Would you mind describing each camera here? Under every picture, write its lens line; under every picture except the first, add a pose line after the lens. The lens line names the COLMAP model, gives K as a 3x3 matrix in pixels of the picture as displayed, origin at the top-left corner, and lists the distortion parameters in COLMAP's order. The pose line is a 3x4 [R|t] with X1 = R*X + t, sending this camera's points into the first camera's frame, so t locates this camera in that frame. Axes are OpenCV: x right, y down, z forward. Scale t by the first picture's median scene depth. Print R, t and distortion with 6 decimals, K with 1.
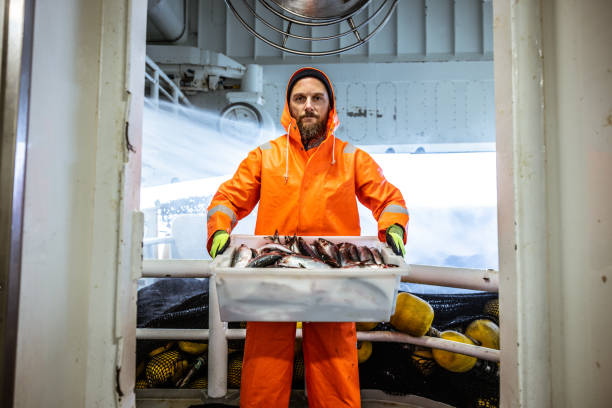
lens RADIAL K [[413.4, 0, 306.0], [0, 413.4, 204.0], [0, 0, 1]] dist [0.002417, 0.003240]
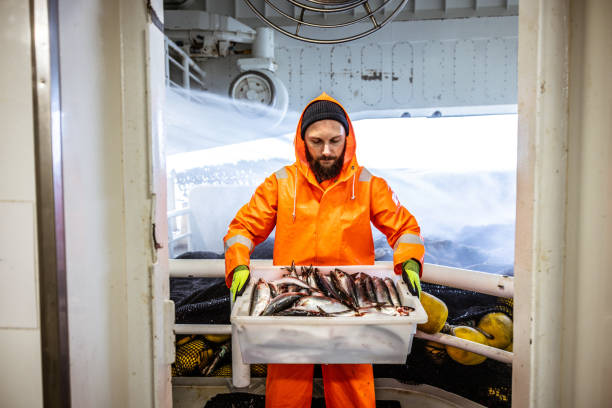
lens RADIAL K [[413.4, 0, 306.0], [0, 413.4, 204.0], [0, 0, 1]] dist [0.002417, 0.003240]
pose [[0.999307, -0.012532, -0.035041, -0.002765], [0.016403, 0.993522, 0.112452, -0.116198], [0.033405, -0.112949, 0.993039, 0.000270]]
